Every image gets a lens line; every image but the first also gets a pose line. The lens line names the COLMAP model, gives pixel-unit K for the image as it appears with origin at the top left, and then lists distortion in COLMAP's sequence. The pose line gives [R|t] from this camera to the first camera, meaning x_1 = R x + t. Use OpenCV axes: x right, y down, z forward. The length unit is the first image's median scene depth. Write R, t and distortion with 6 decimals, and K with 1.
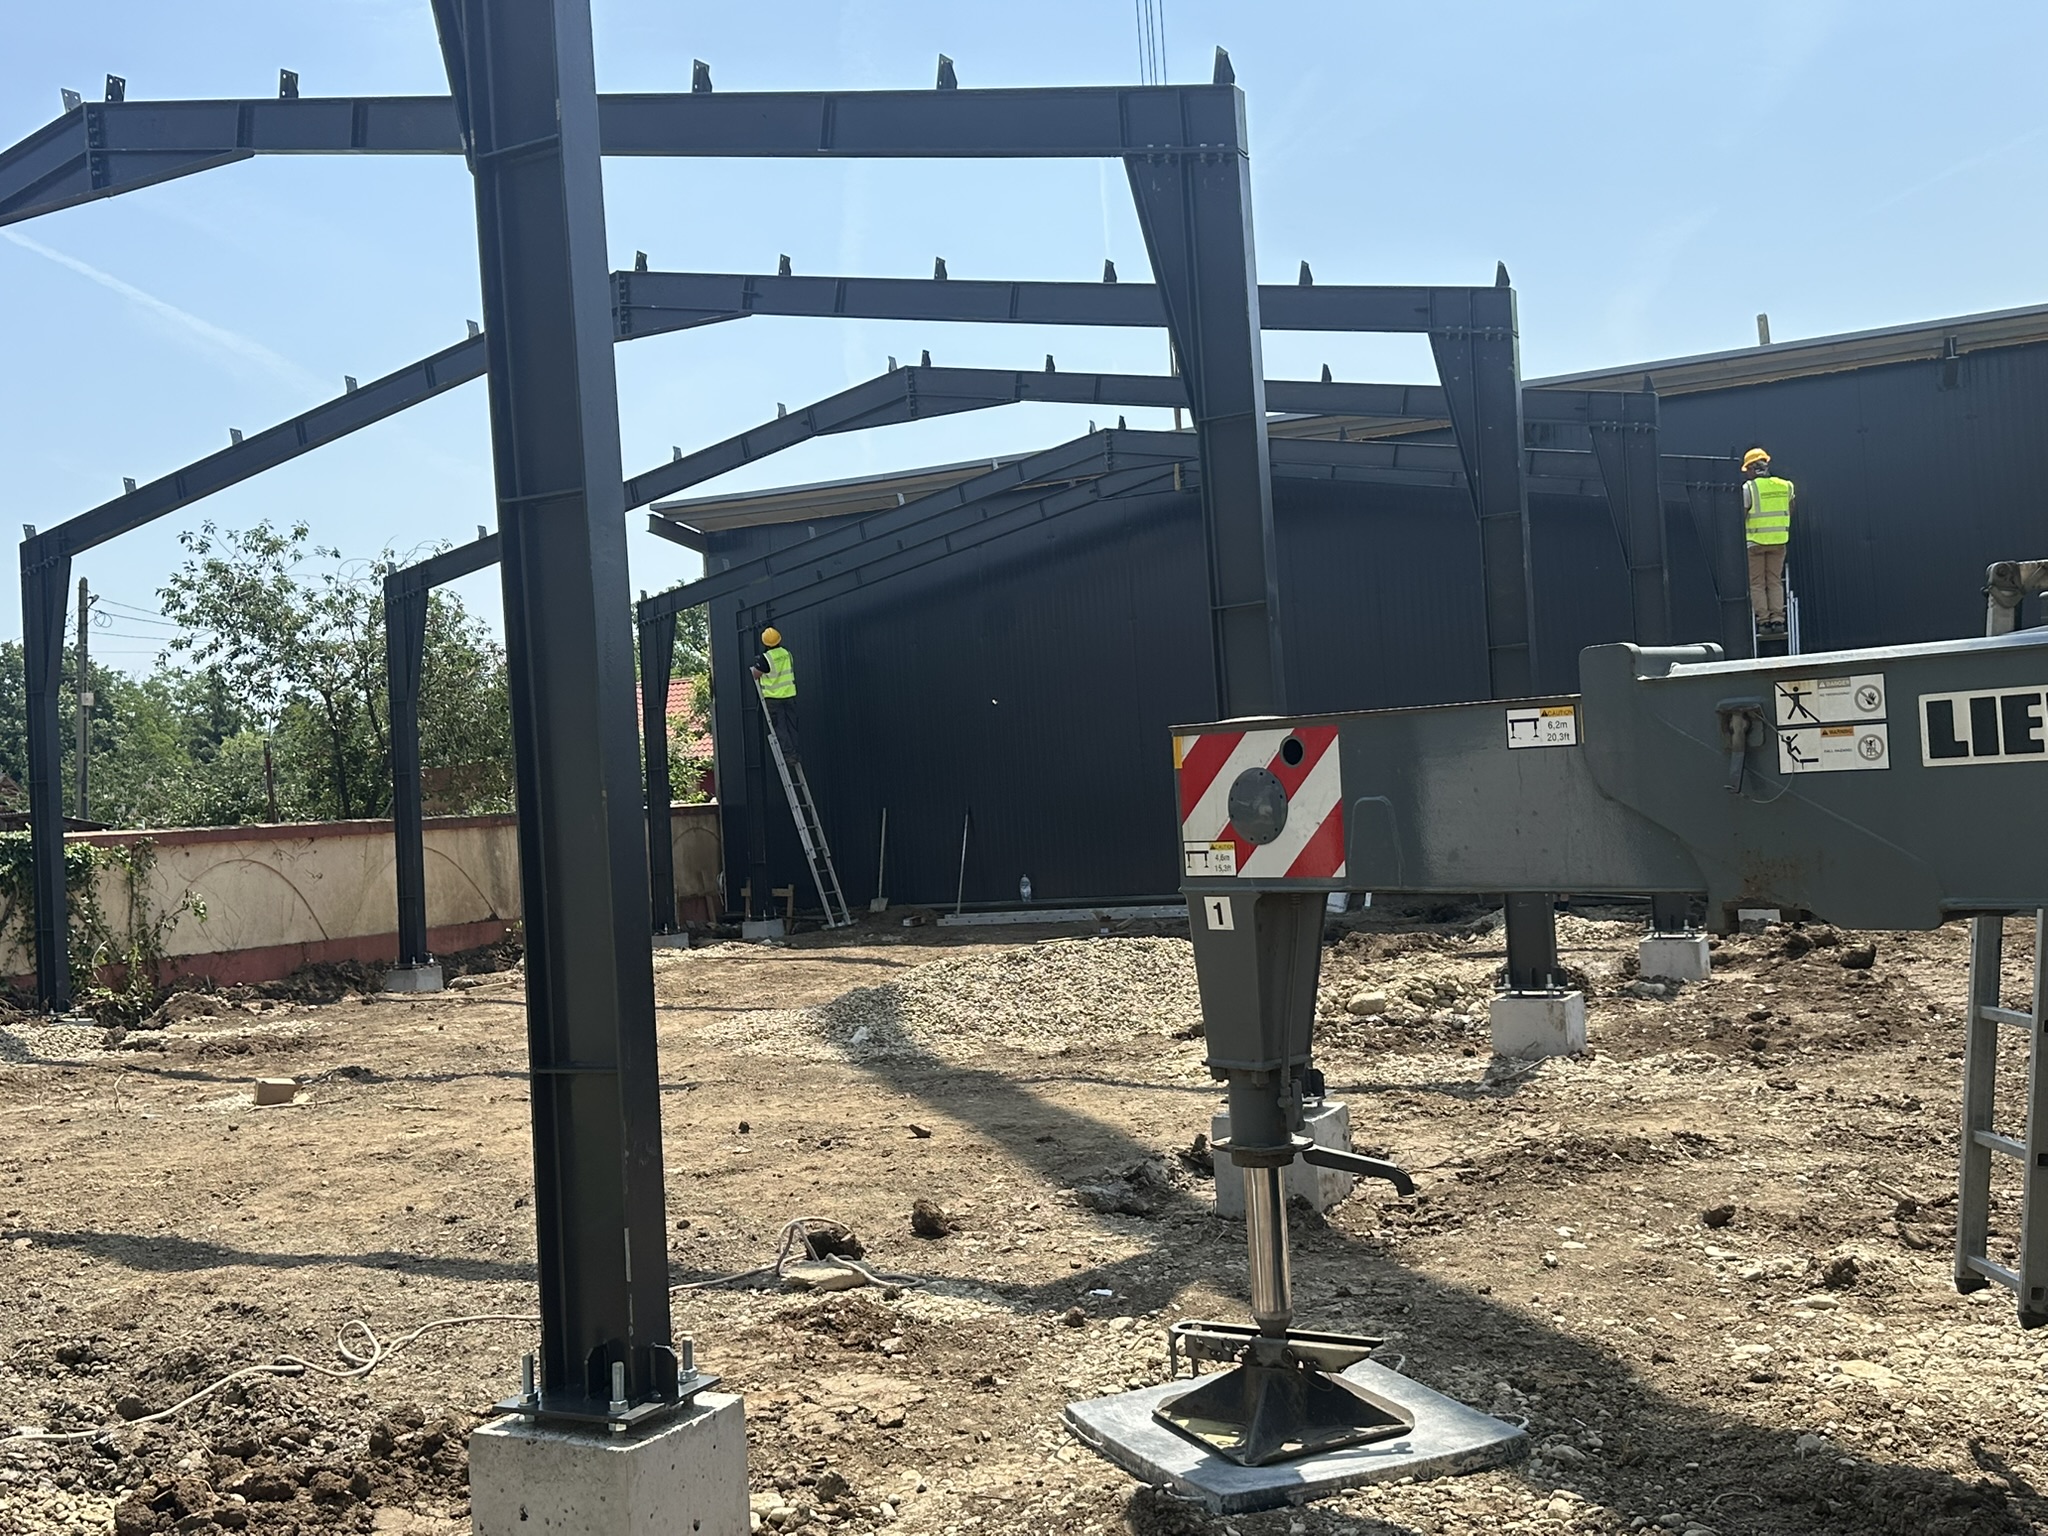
lens RADIAL K [[1987.1, 0, 1024.0], [0, 1987.1, 768.0], [0, 0, 1]] dist [0.117743, -0.321484]
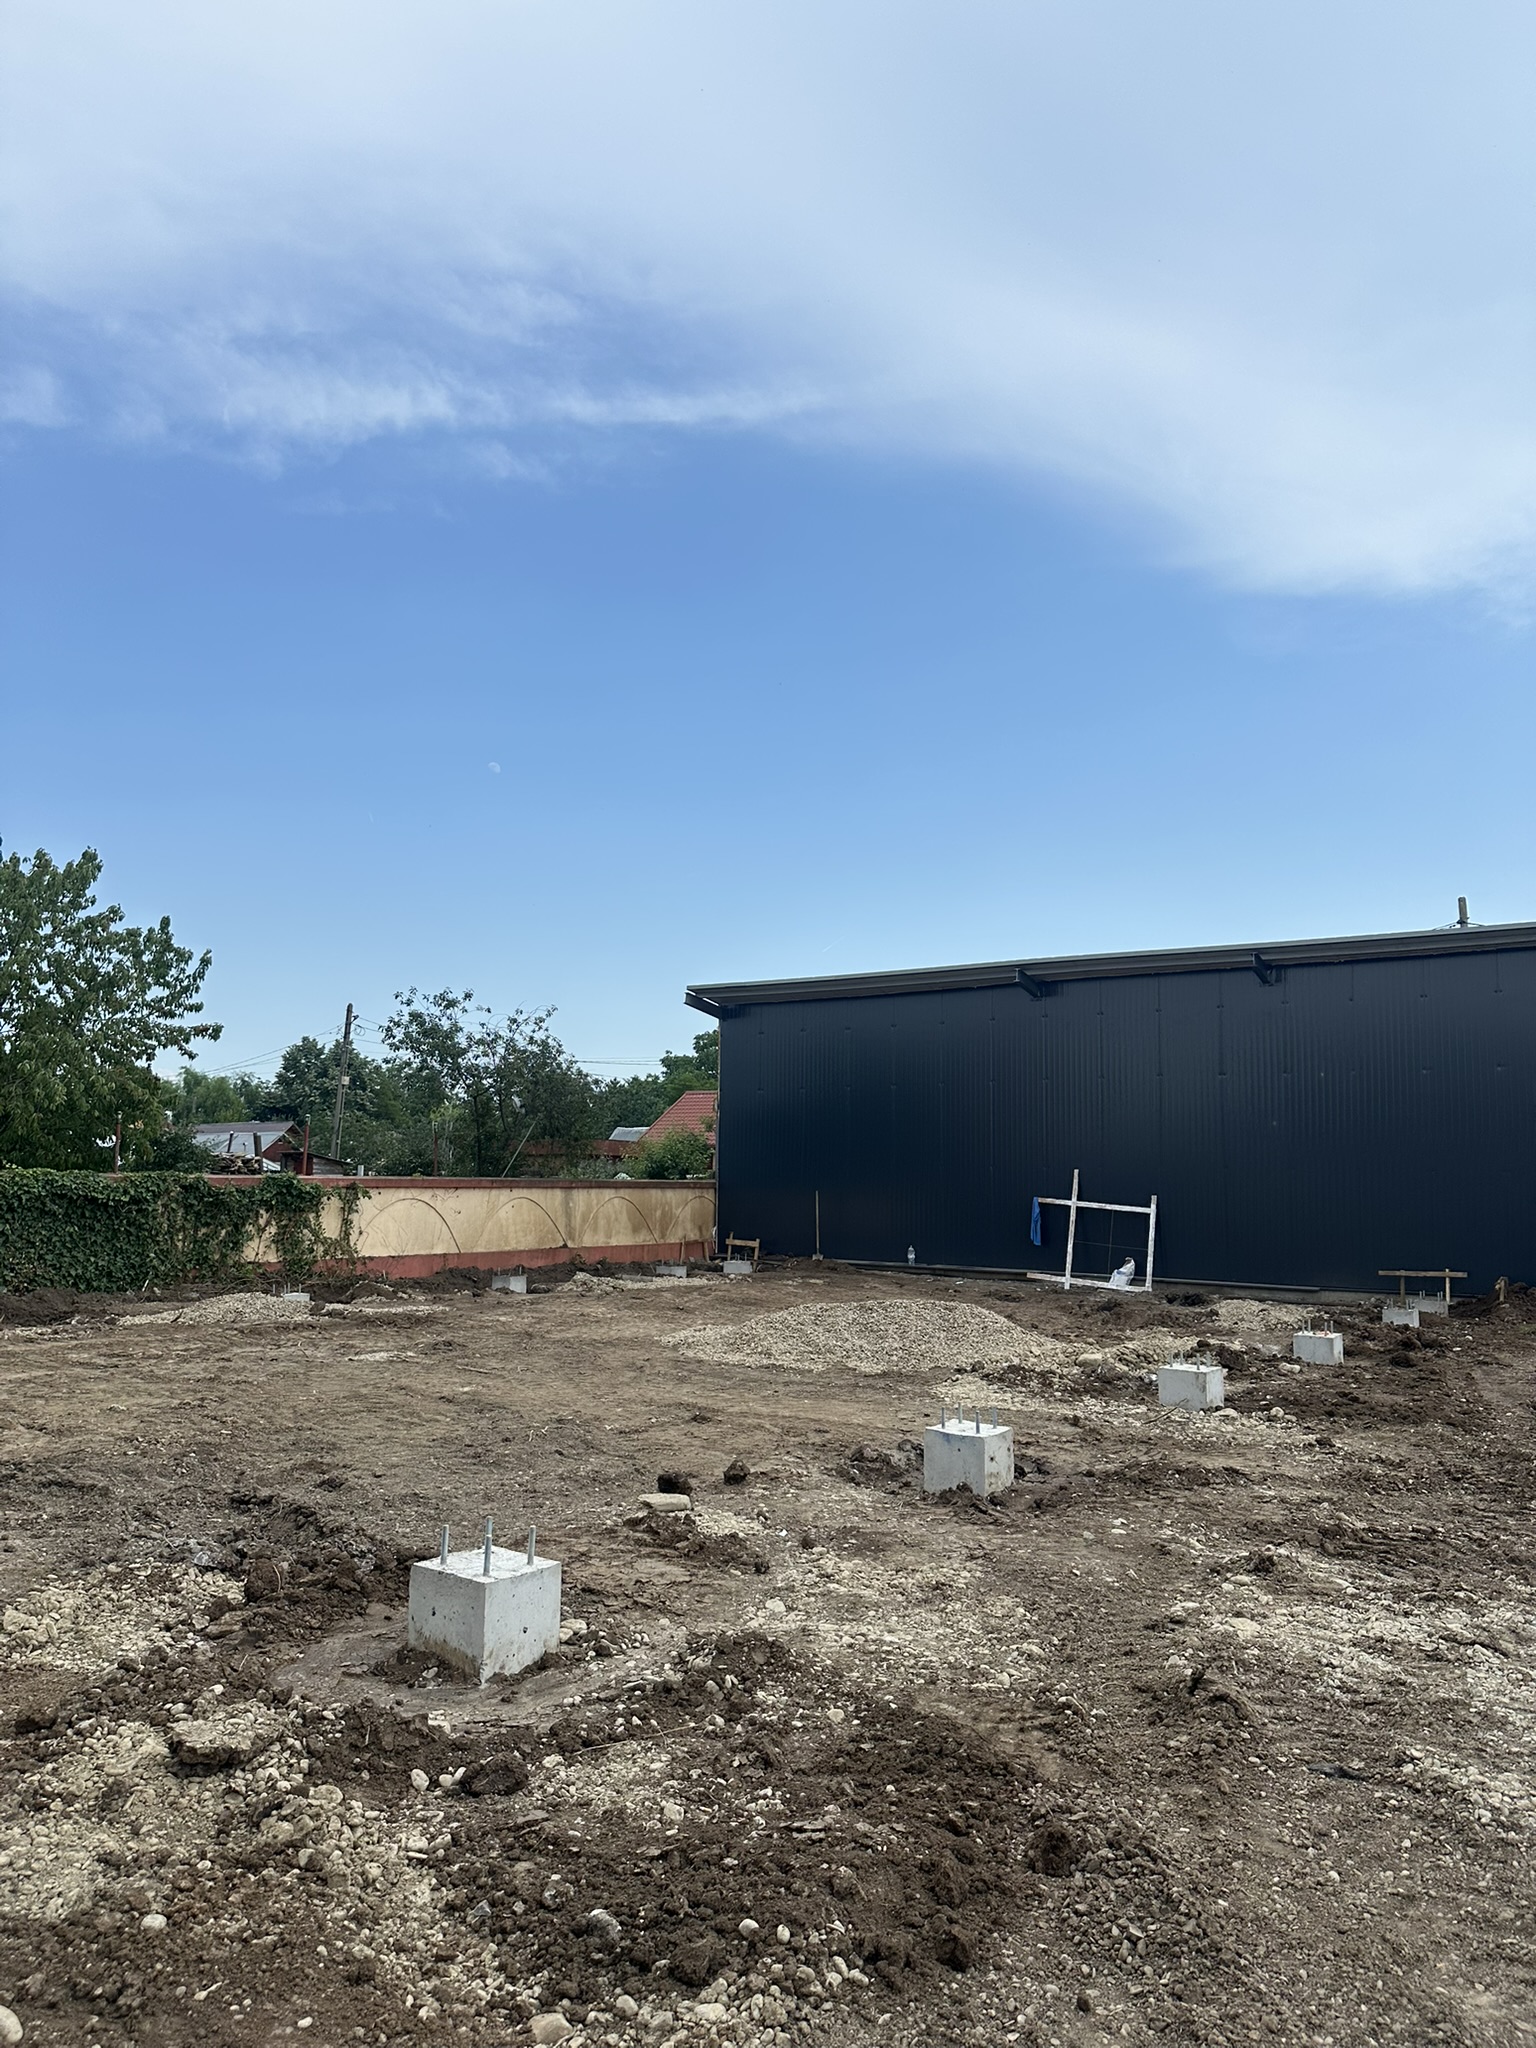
lens RADIAL K [[1389.6, 0, 761.4], [0, 1389.6, 1047.8], [0, 0, 1]] dist [0.109096, -0.193631]
pose [[0.985572, 0.059635, -0.158405, 0.055453], [-0.070809, 0.995314, -0.065854, -0.020535], [0.153736, 0.076120, 0.985176, -0.068186]]
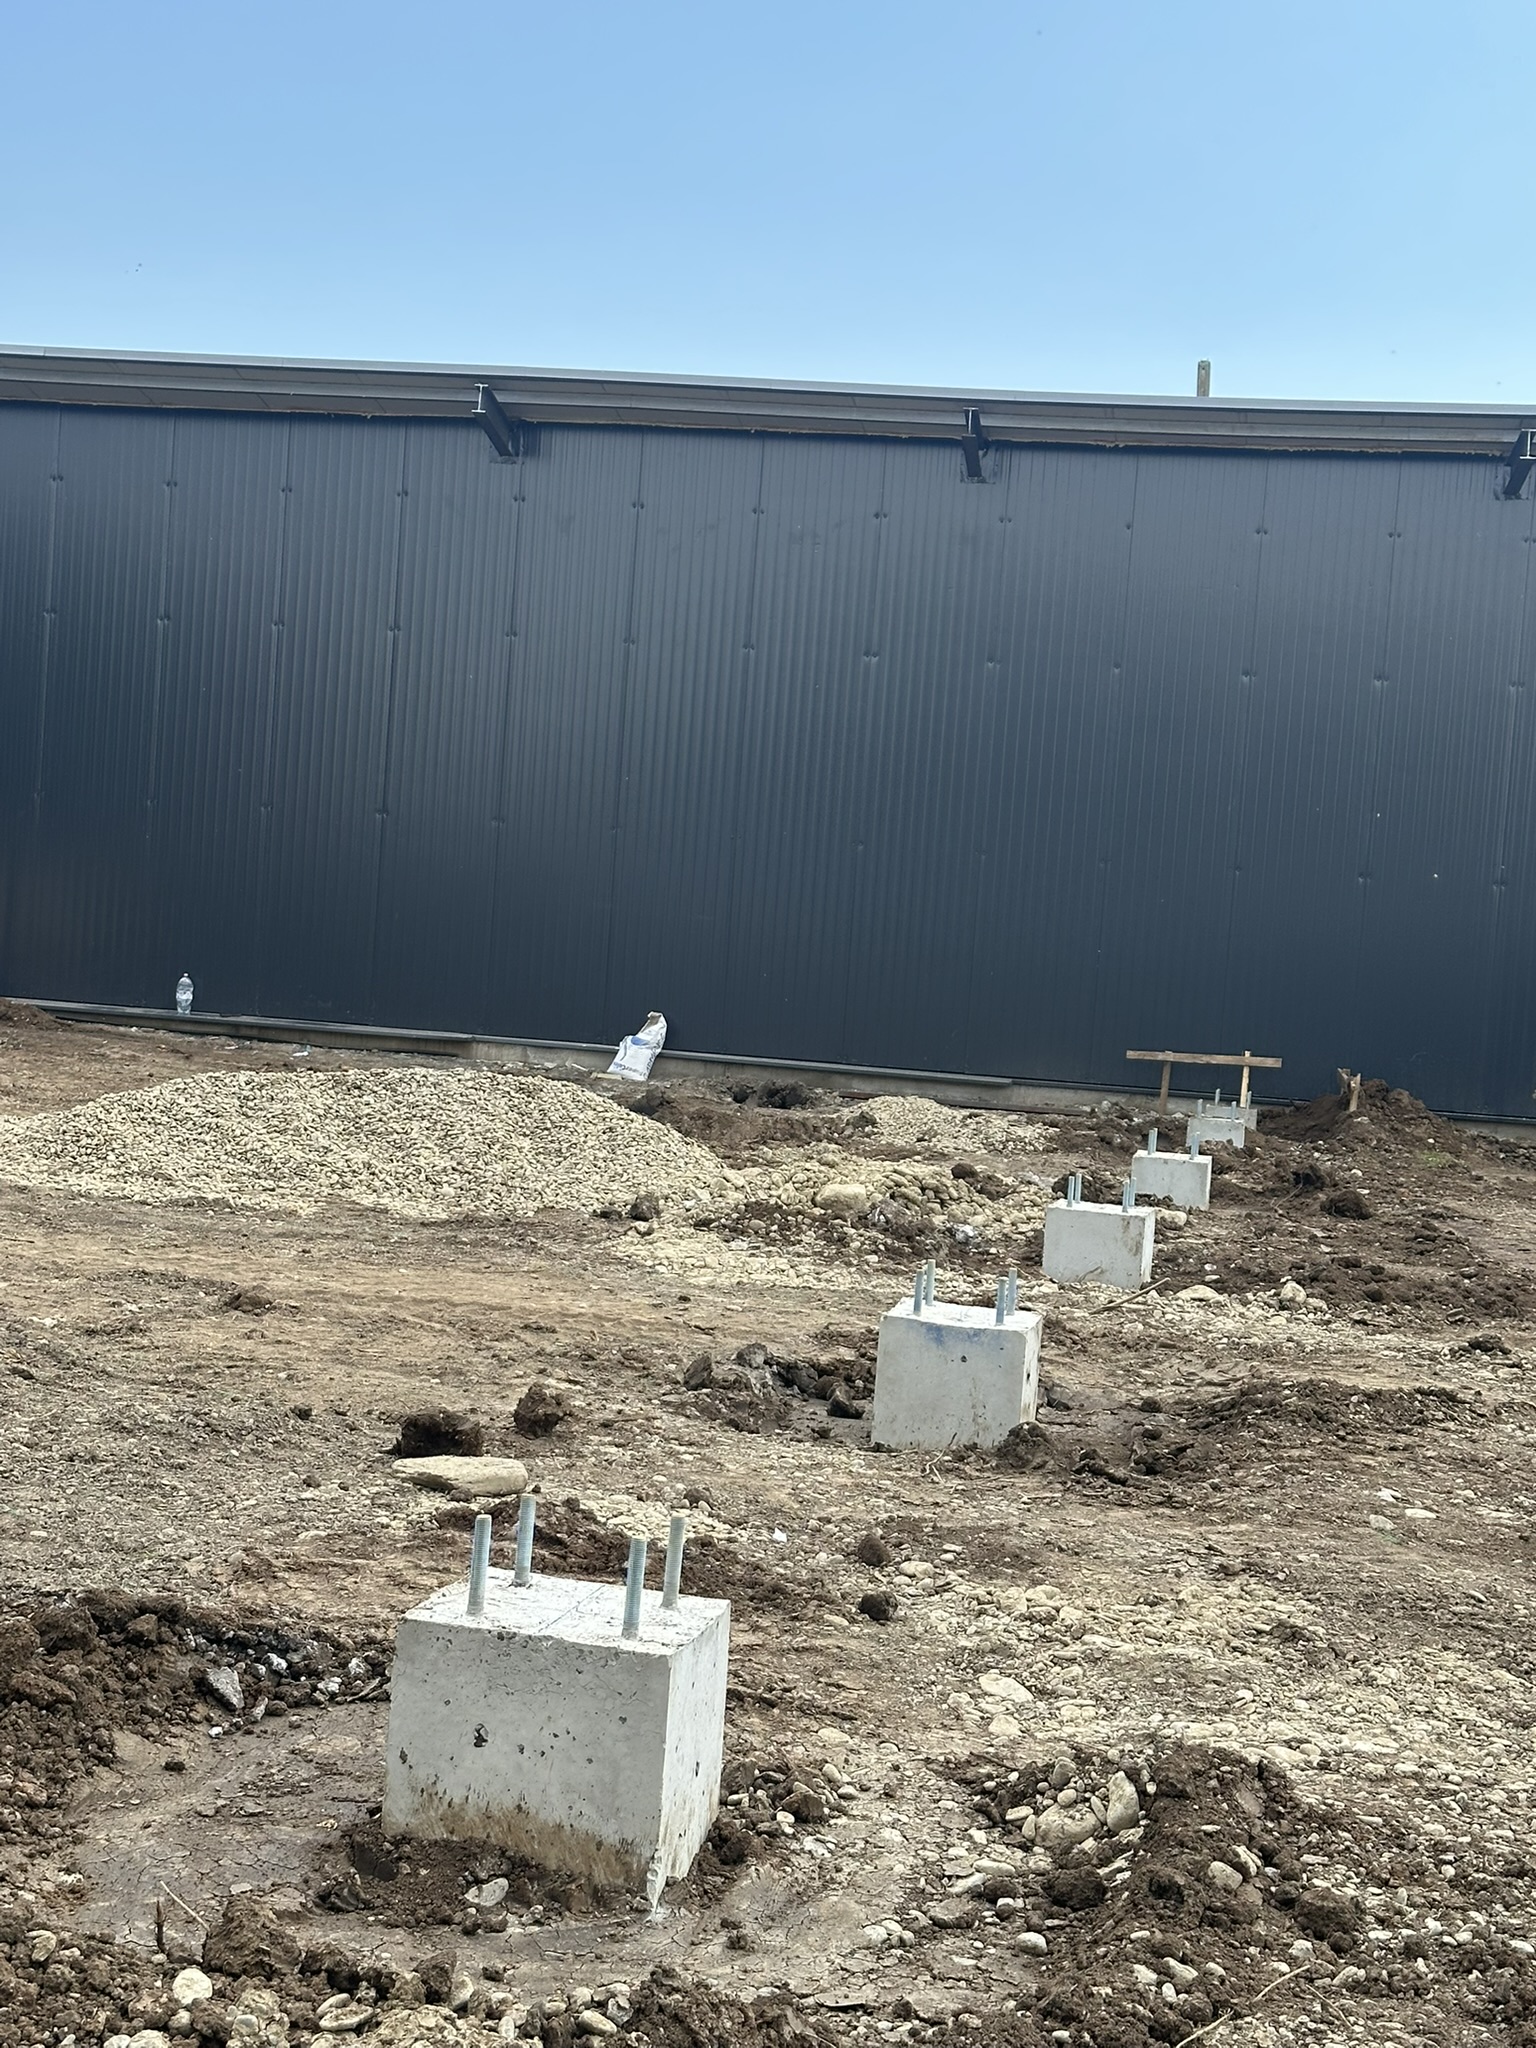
lens RADIAL K [[2855.5, 0, 625.9], [0, 2855.5, 1032.4], [0, 0, 1]] dist [0.194938, 0.006939]
pose [[0.960250, 0.120535, 0.251775, -0.120115], [-0.133995, 0.990293, 0.036954, 0.020124], [-0.244877, -0.069222, 0.967080, 0.005428]]
